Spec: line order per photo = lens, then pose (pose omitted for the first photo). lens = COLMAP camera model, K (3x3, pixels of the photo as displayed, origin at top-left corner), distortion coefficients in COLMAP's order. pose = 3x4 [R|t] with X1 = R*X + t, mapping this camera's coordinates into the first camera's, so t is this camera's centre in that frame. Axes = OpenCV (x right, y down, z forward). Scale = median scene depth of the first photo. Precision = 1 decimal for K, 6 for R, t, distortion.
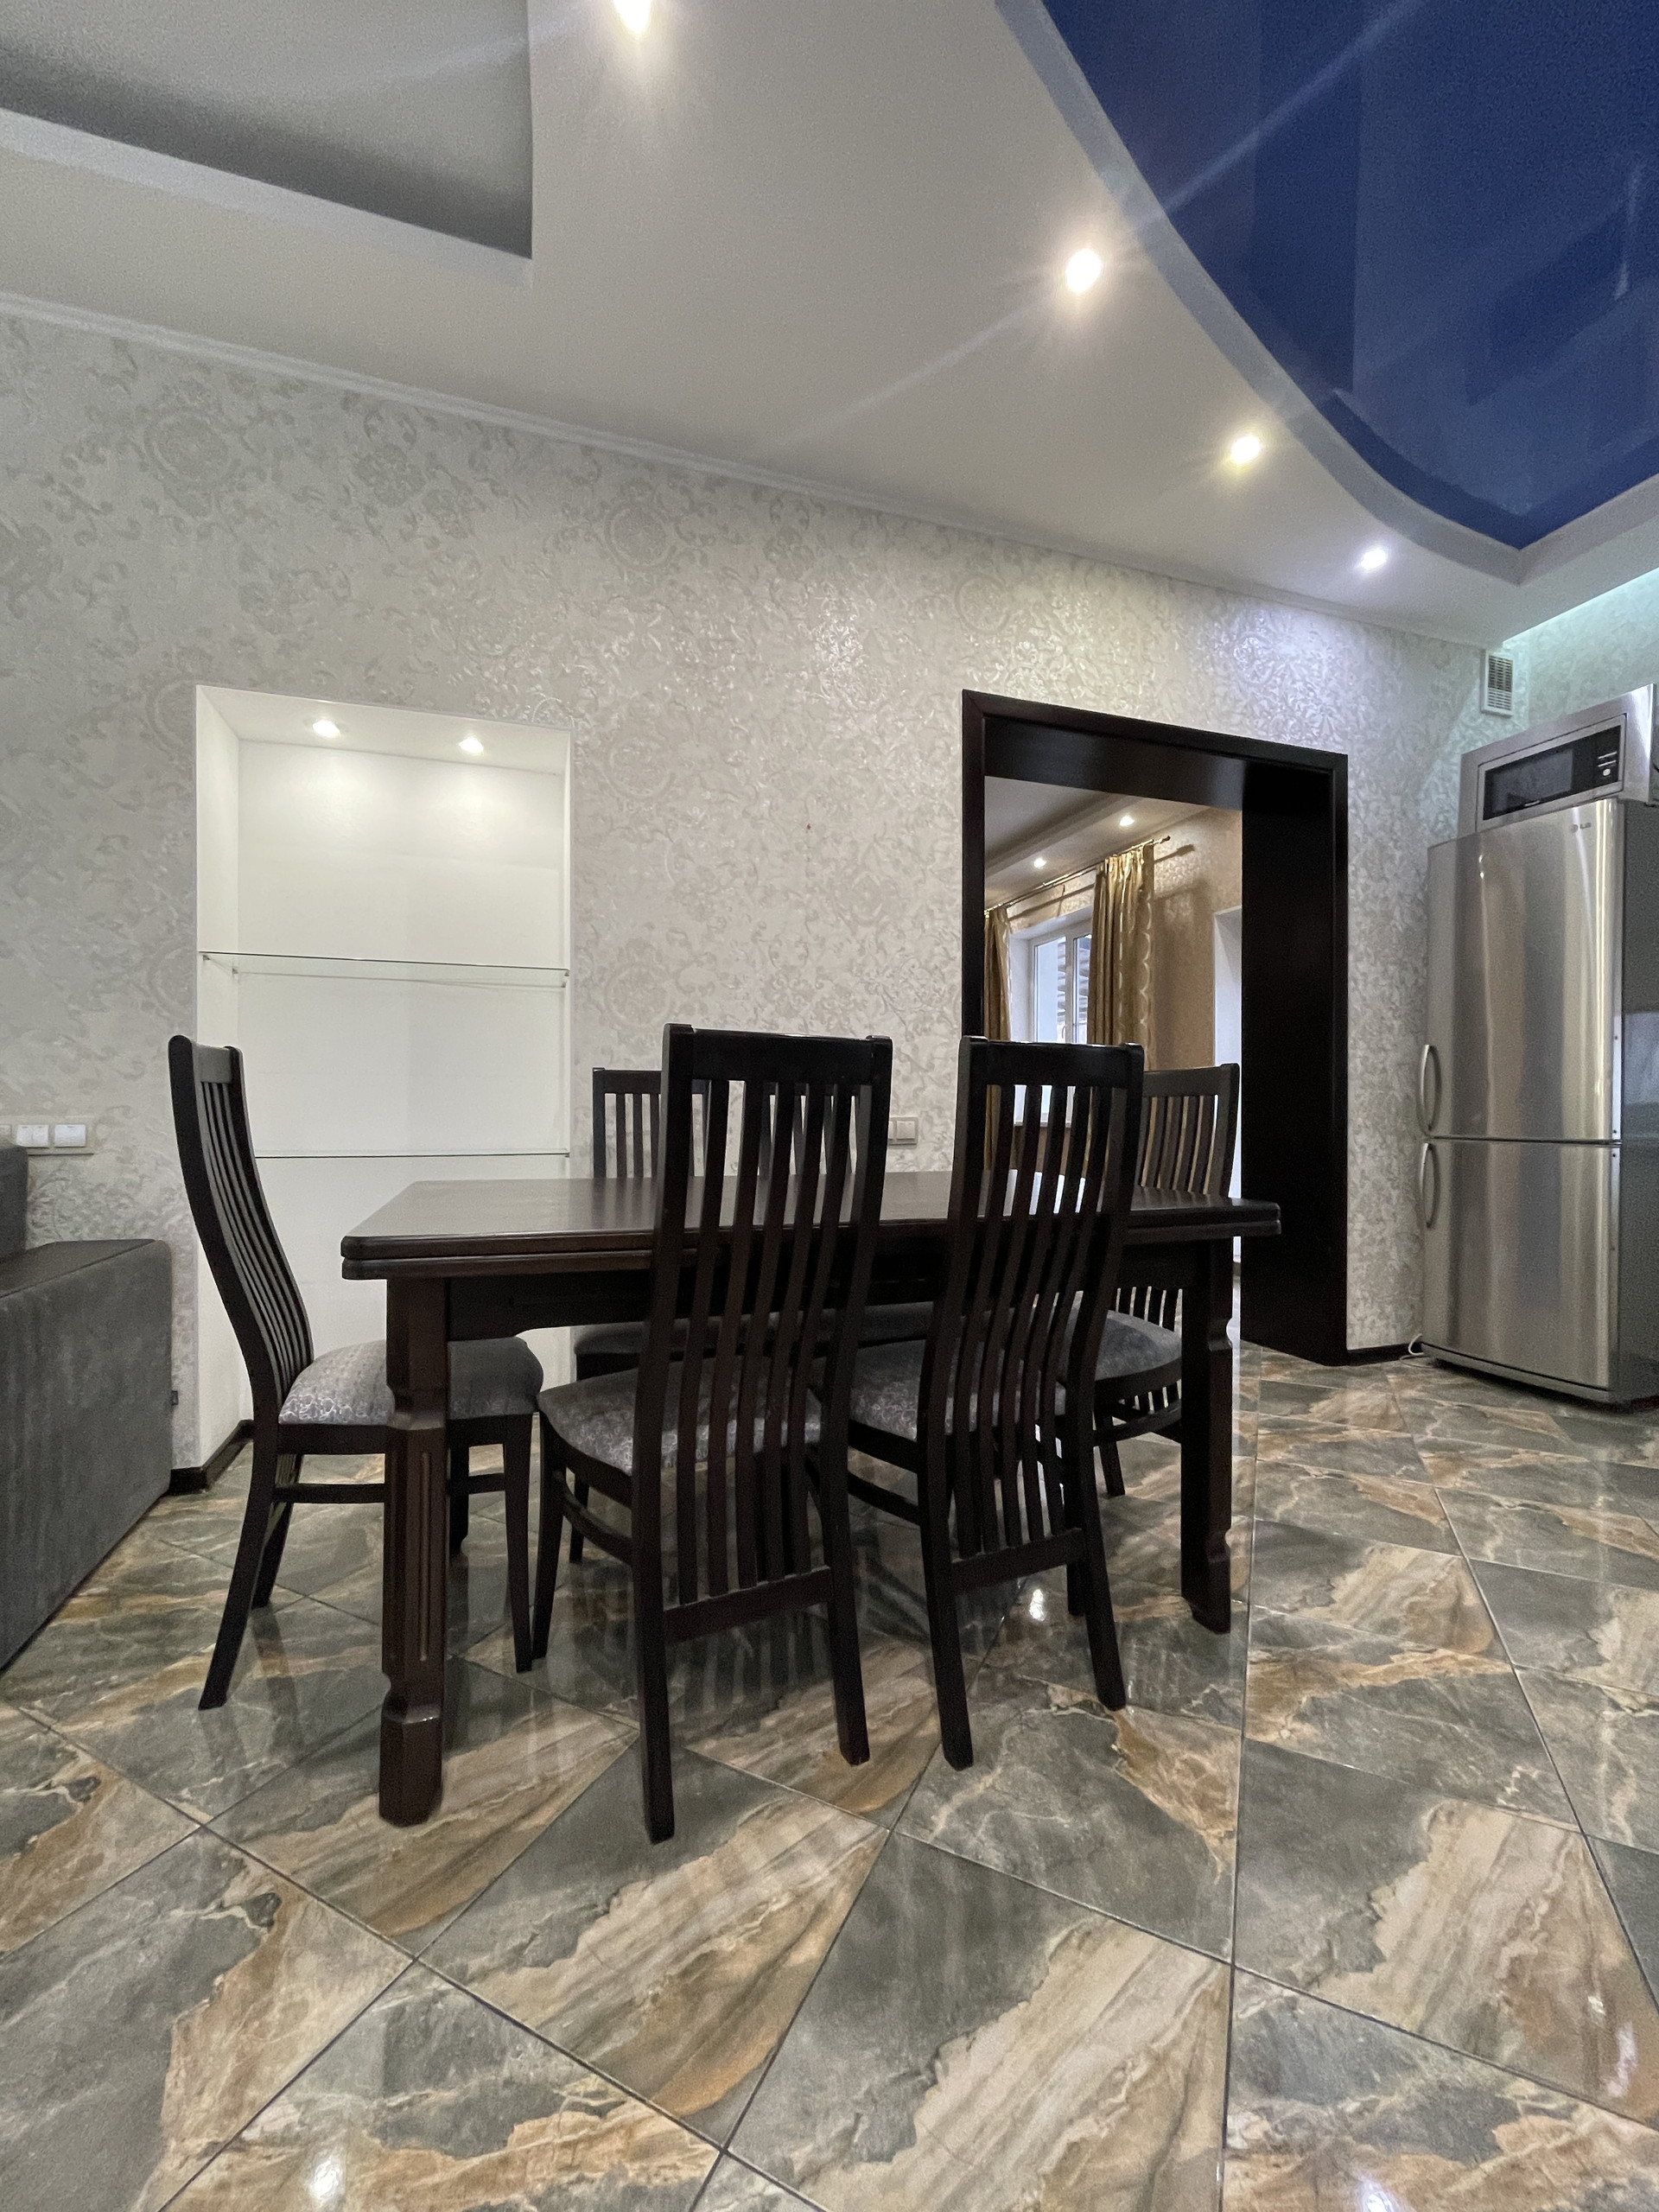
lens RADIAL K [[895.2, 0, 826.9], [0, 895.2, 1094.8], [0, 0, 1]] dist [-0.002540, 0.001088]
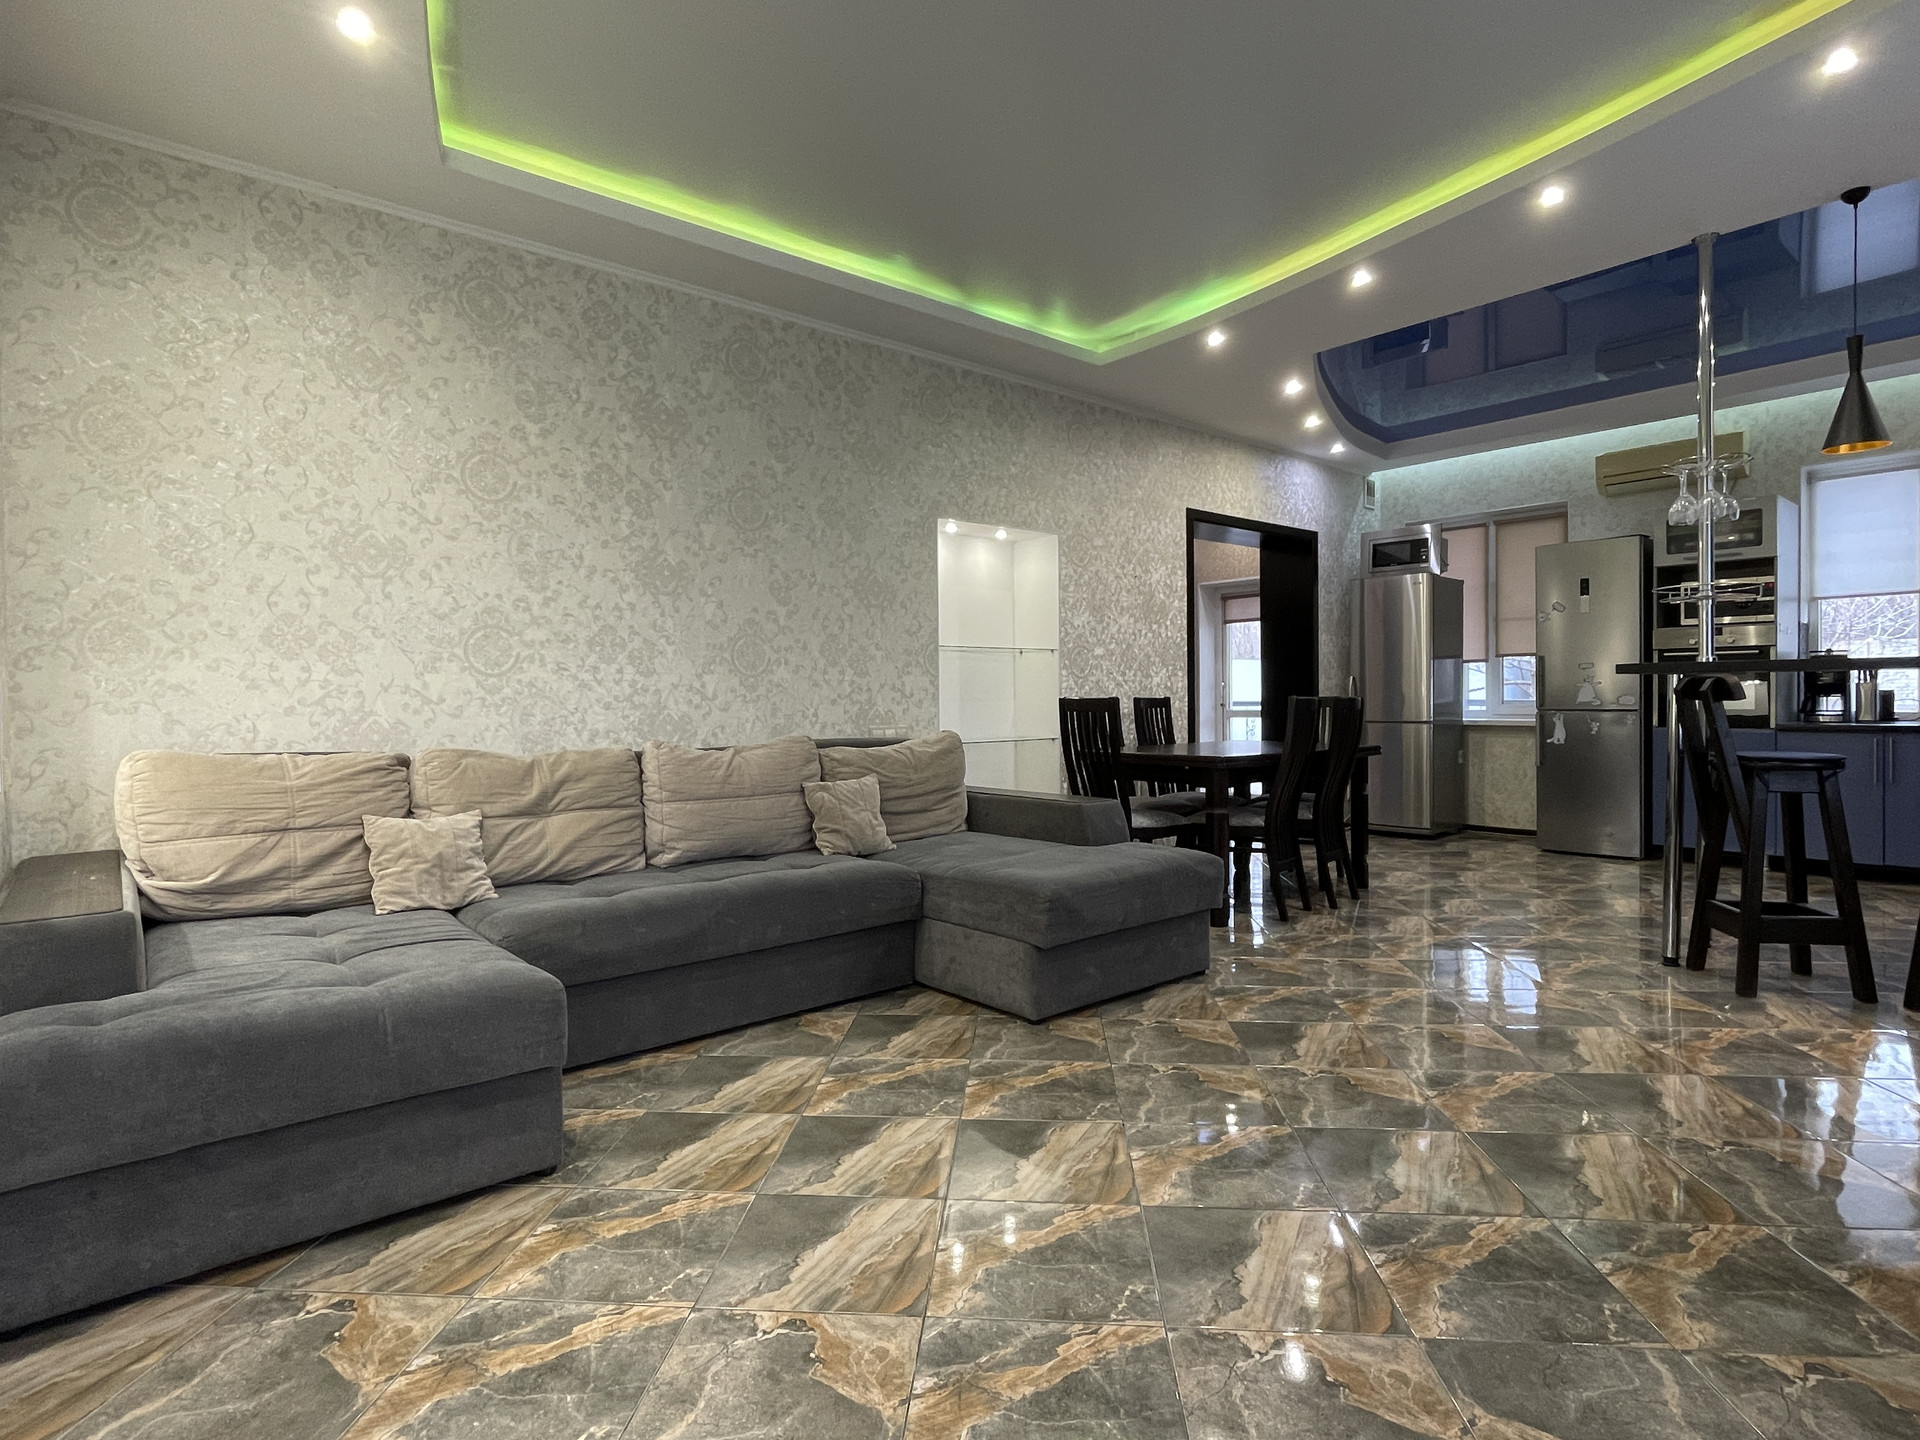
lens RADIAL K [[1009.4, 0, 963.2], [0, 1009.4, 720.6], [0, 0, 1]] dist [-0.009167, 0.007265]
pose [[0.928817, -0.017297, 0.370134, -0.974969], [0.007185, 0.999563, 0.028682, -0.028008], [-0.370468, -0.023981, 0.928536, -0.794210]]
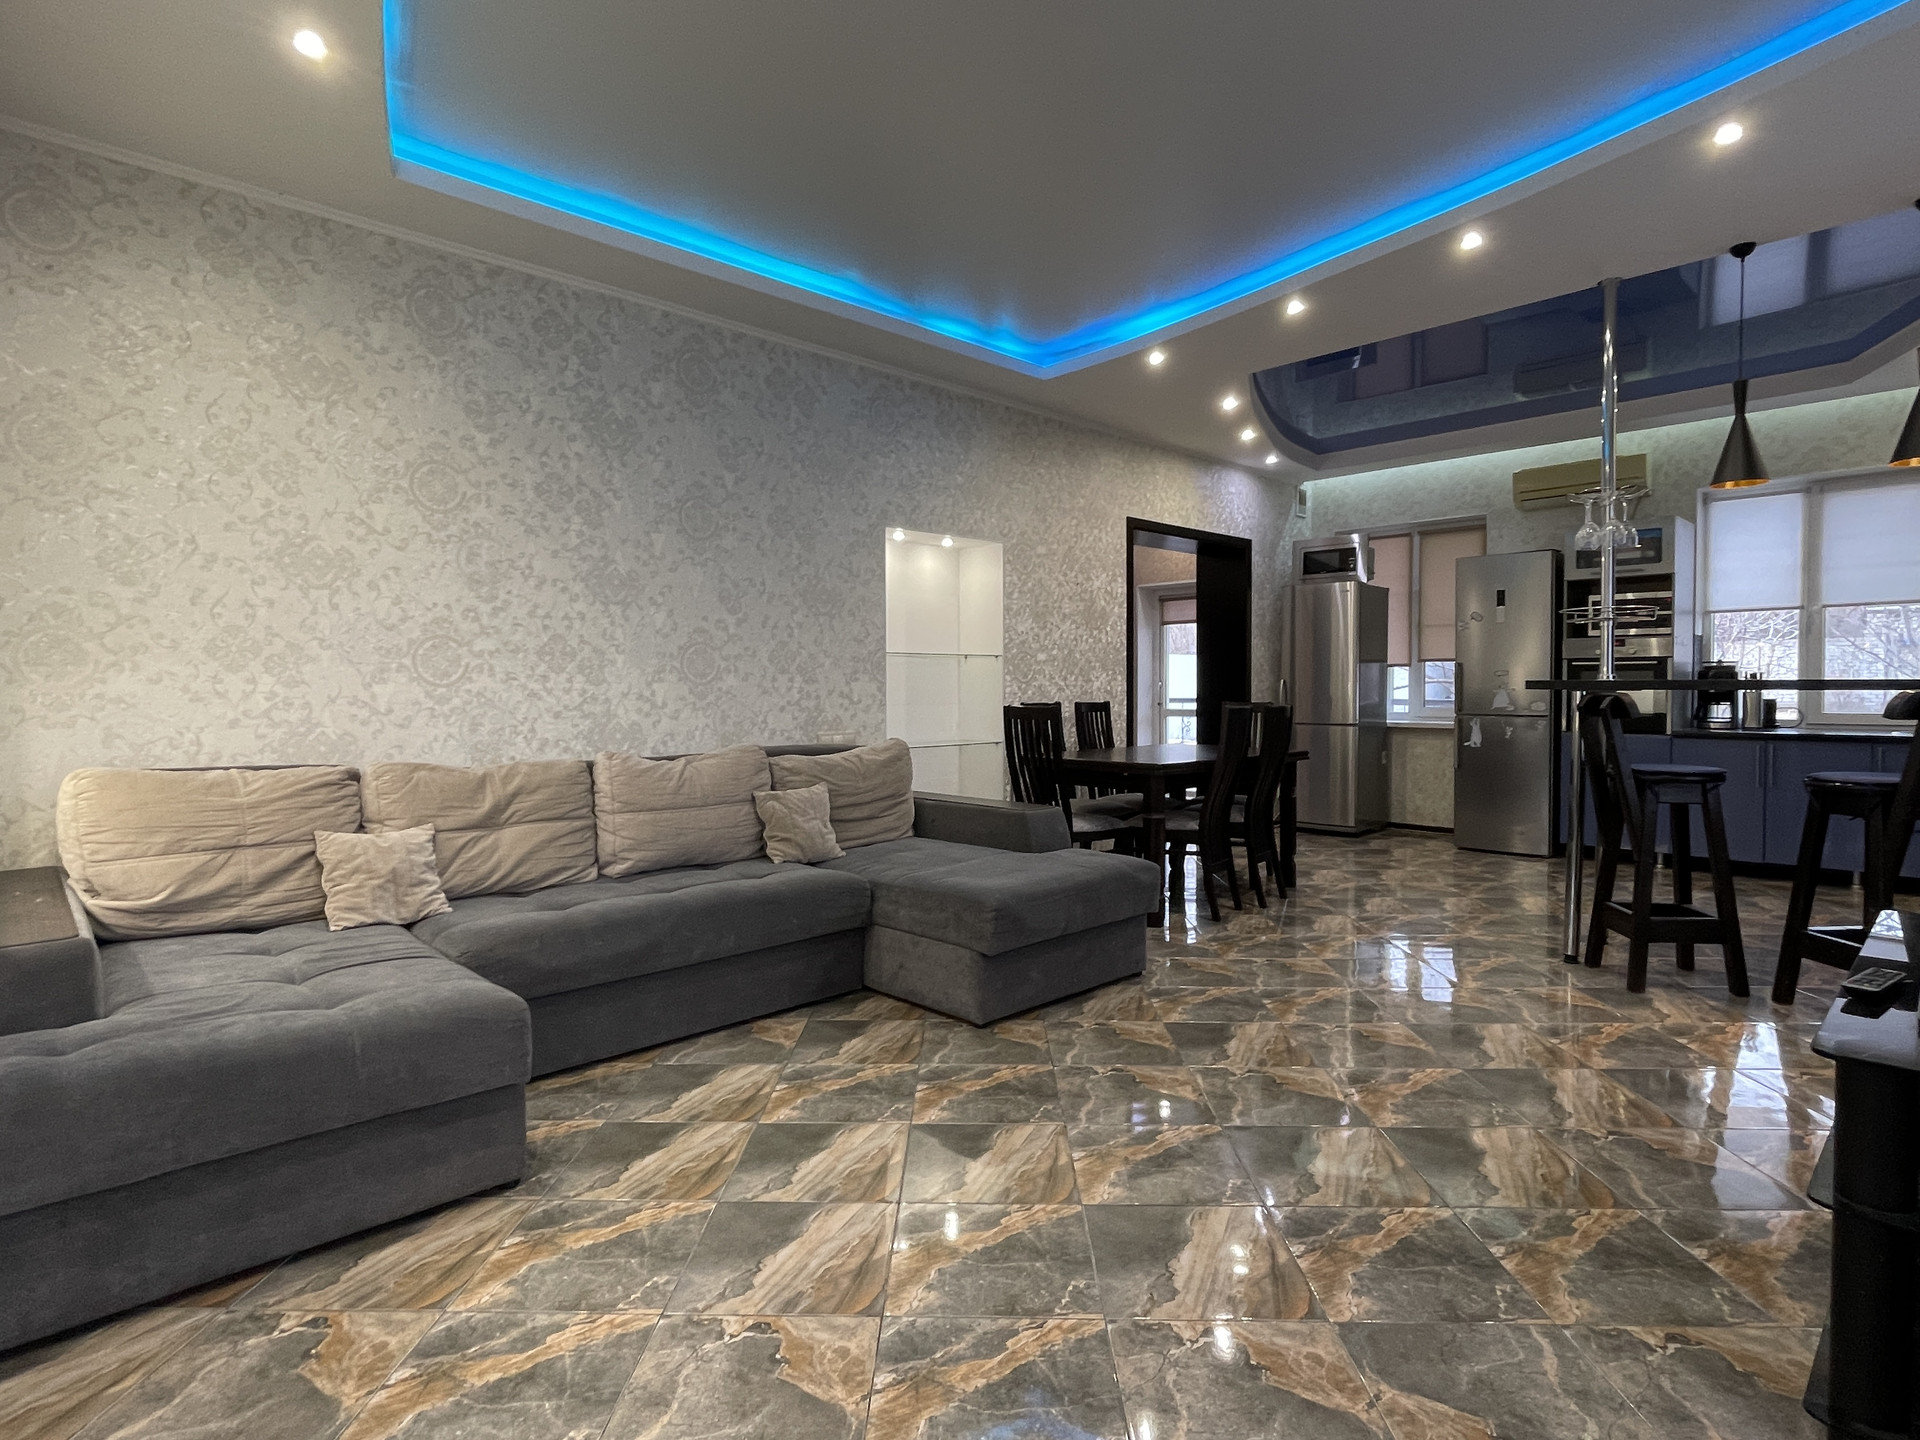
lens RADIAL K [[1009.4, 0, 964.5], [0, 1009.4, 718.5], [0, 0, 1]] dist [-0.009167, 0.007265]
pose [[0.904550, -0.016159, 0.426061, -0.996389], [-0.000560, 0.999236, 0.039087, -0.056522], [-0.426367, -0.035595, 0.903850, -0.820951]]
